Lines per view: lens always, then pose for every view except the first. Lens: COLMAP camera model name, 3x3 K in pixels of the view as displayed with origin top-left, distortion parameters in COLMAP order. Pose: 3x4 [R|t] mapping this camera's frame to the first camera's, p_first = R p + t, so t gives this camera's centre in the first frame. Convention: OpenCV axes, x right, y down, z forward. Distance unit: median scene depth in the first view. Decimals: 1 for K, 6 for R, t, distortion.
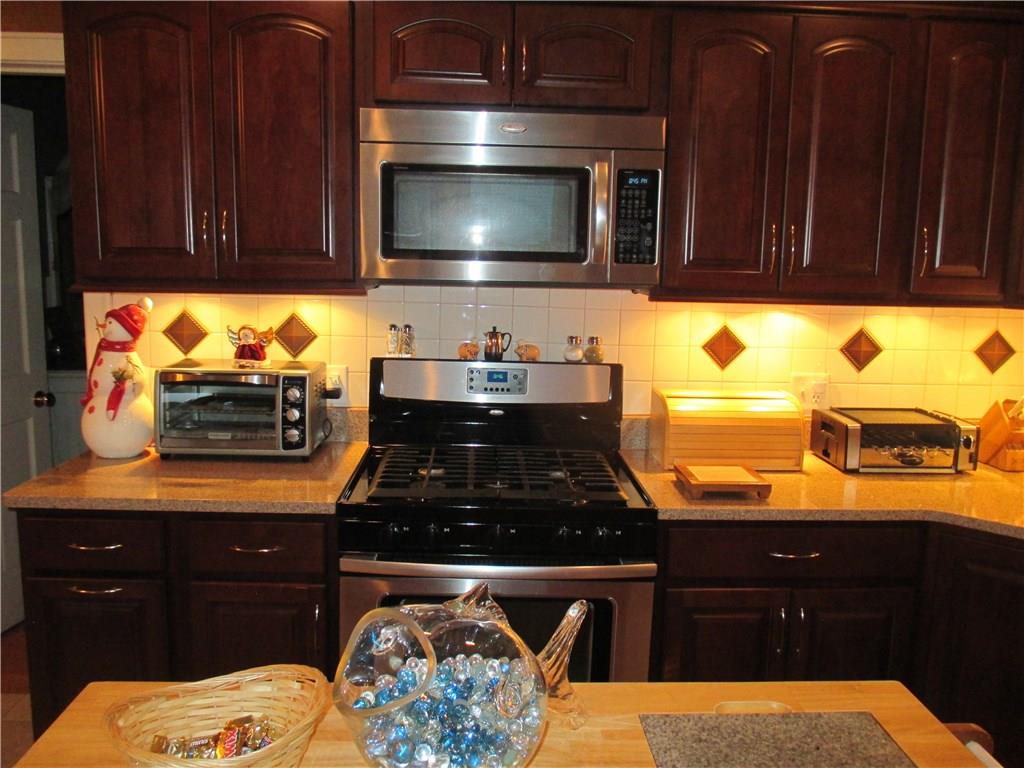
lens RADIAL K [[847.7, 0, 513.9], [0, 847.7, 381.2], [0, 0, 1]] dist [-0.013069, -0.007744]
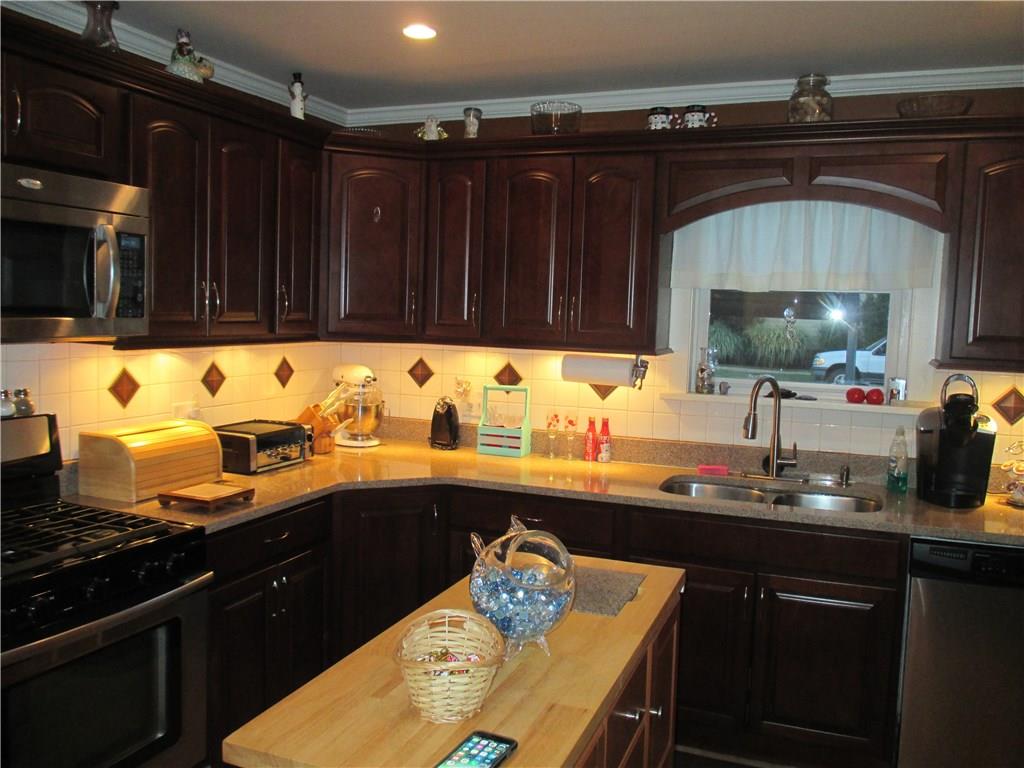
lens RADIAL K [[847.7, 0, 512.0], [0, 847.7, 383.1], [0, 0, 1]] dist [-0.013069, -0.007744]
pose [[0.422617, -0.088142, 0.902012, -0.571229], [0.109312, 0.992951, 0.045813, -0.044206], [-0.899692, 0.079239, 0.429273, 0.077702]]
